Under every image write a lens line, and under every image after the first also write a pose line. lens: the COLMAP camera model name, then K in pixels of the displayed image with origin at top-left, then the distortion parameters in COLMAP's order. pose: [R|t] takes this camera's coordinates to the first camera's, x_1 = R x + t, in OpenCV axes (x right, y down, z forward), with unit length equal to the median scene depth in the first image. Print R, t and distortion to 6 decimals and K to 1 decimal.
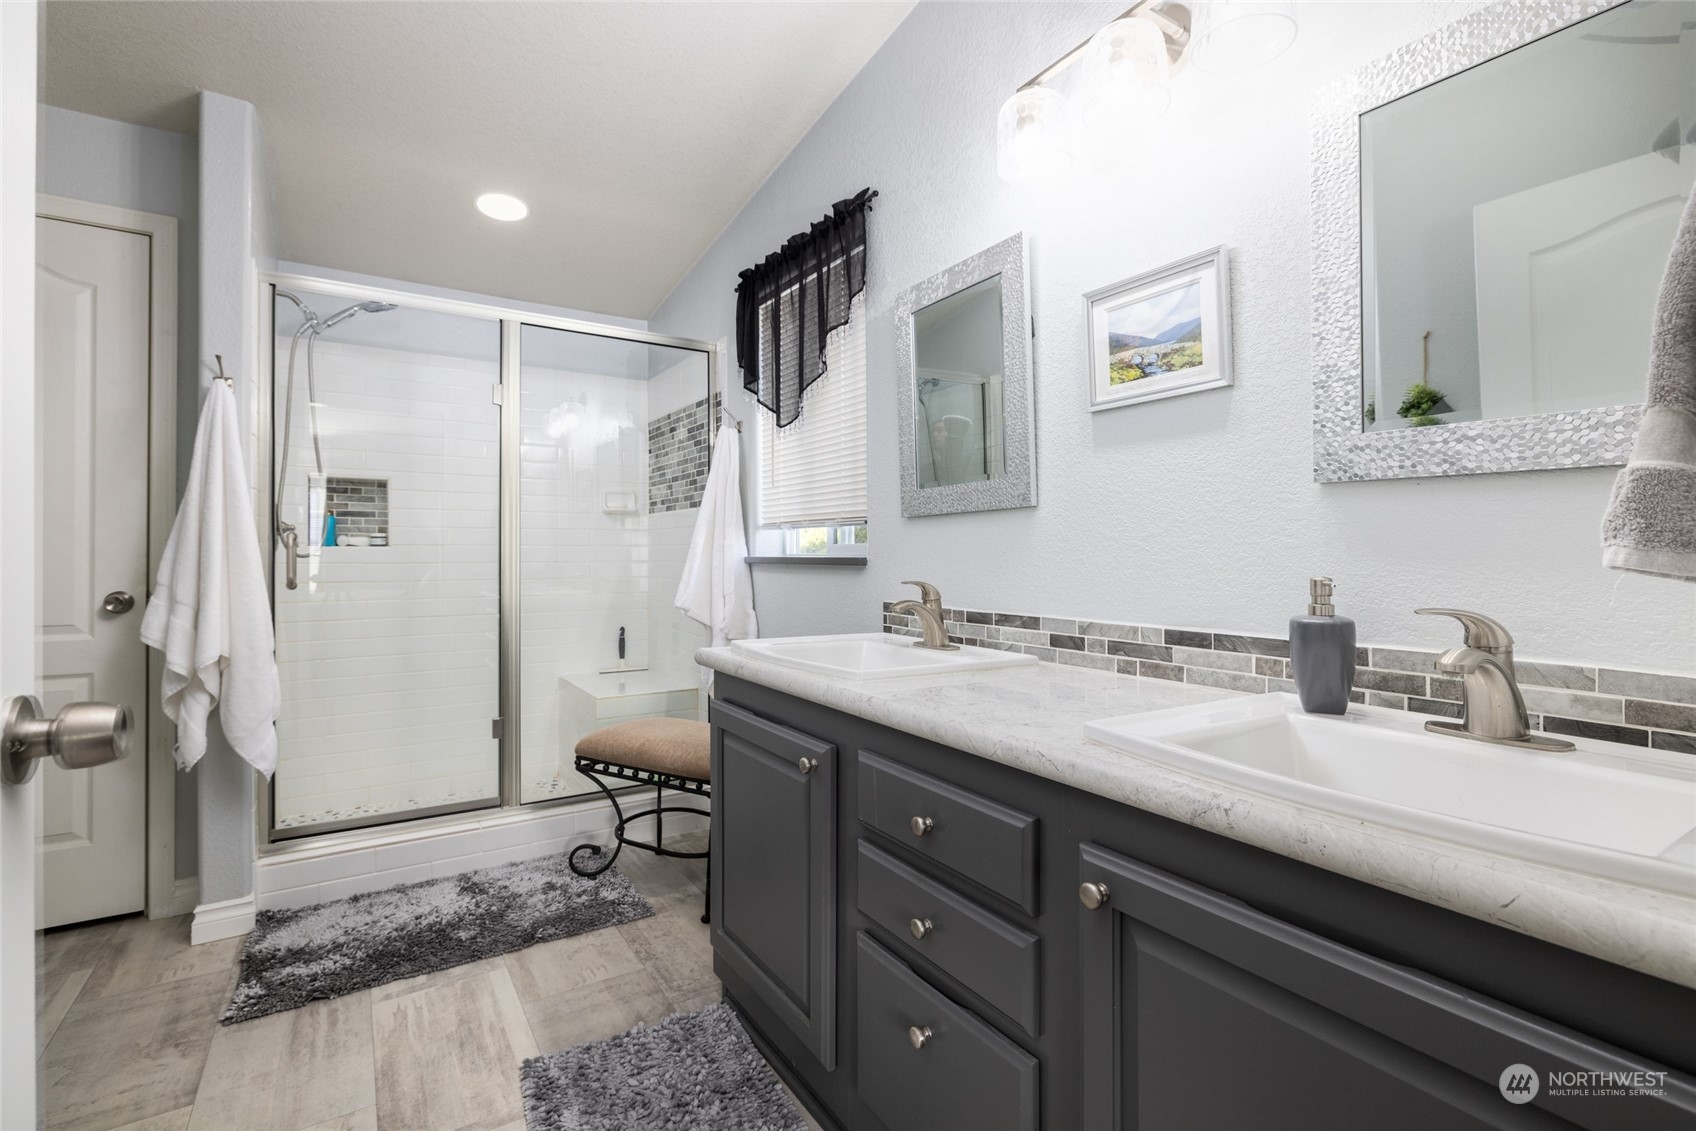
lens RADIAL K [[769.9, 0, 852.0], [0, 769.9, 555.9], [0, 0, 1]] dist [-0.000086, -0.000803]
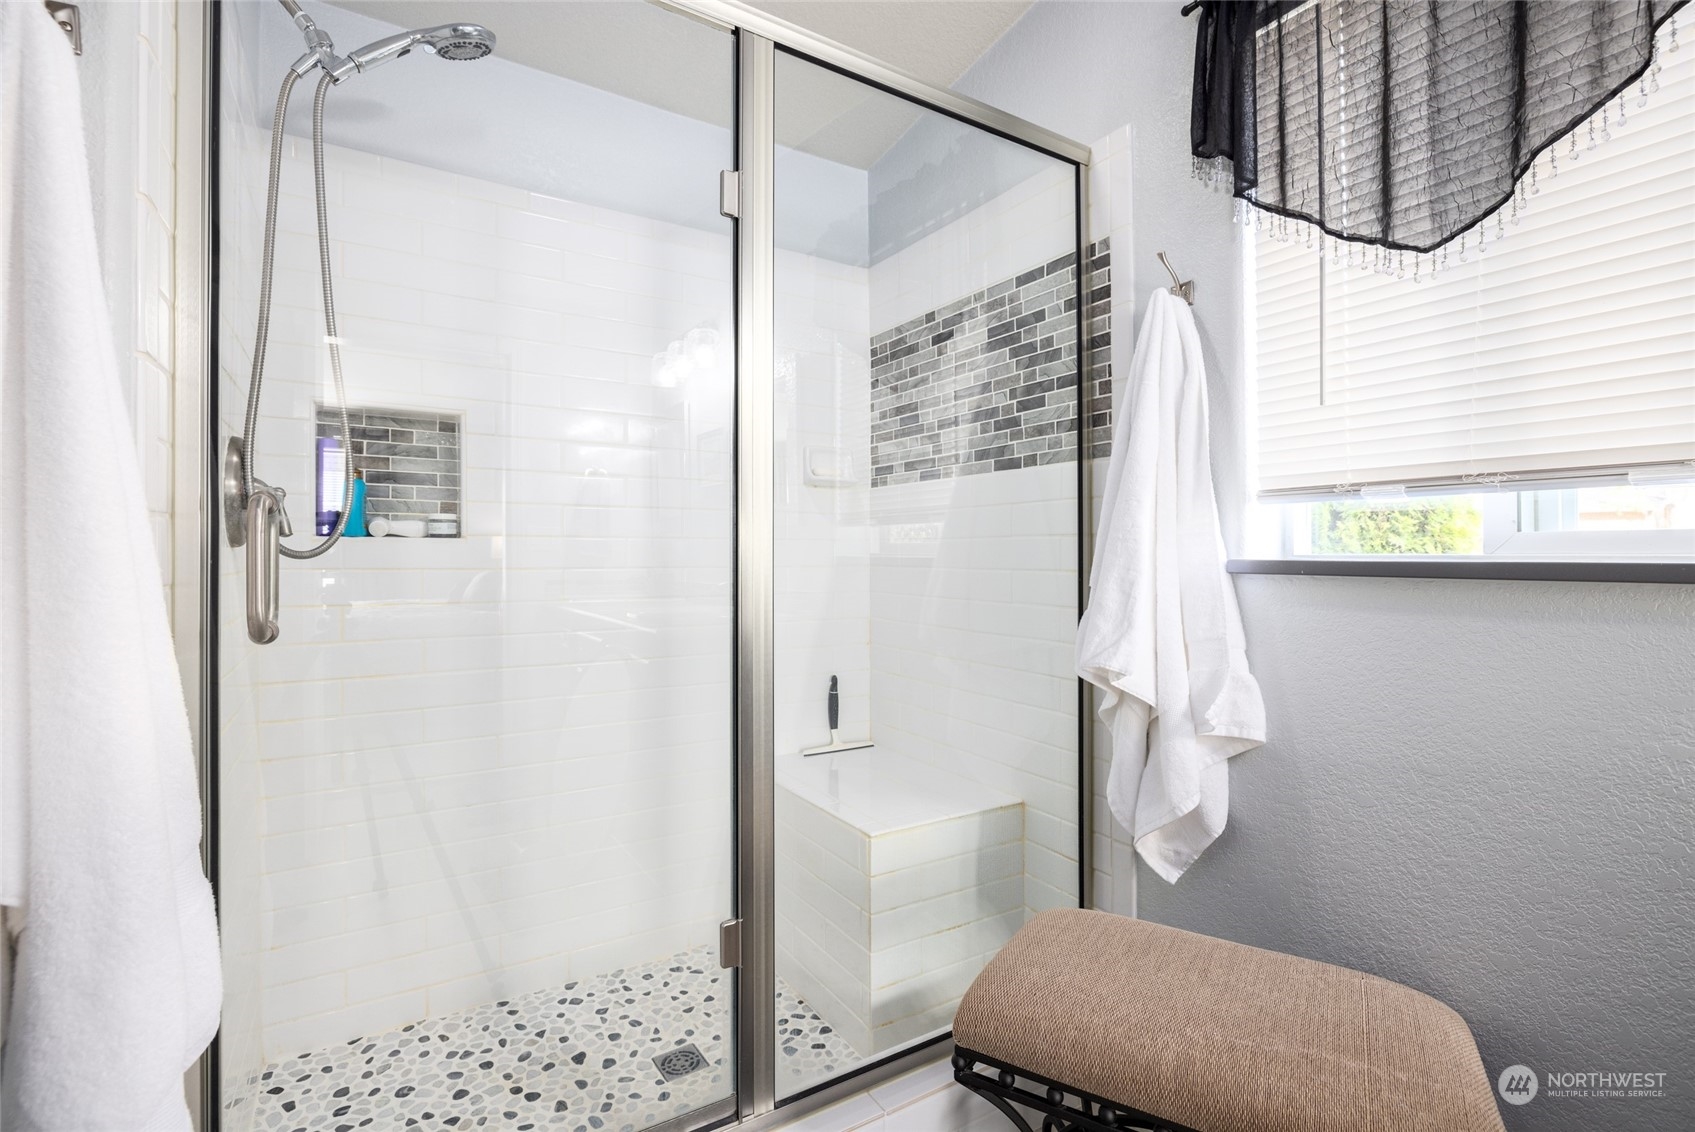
lens RADIAL K [[769.4, 0, 839.5], [0, 769.4, 559.8], [0, 0, 1]] dist [-0.000086, -0.000803]
pose [[0.999738, 0.003958, -0.022563, -0.320739], [-0.003845, 0.999980, 0.005037, -0.000922], [0.022583, -0.004949, 0.999733, 0.460100]]
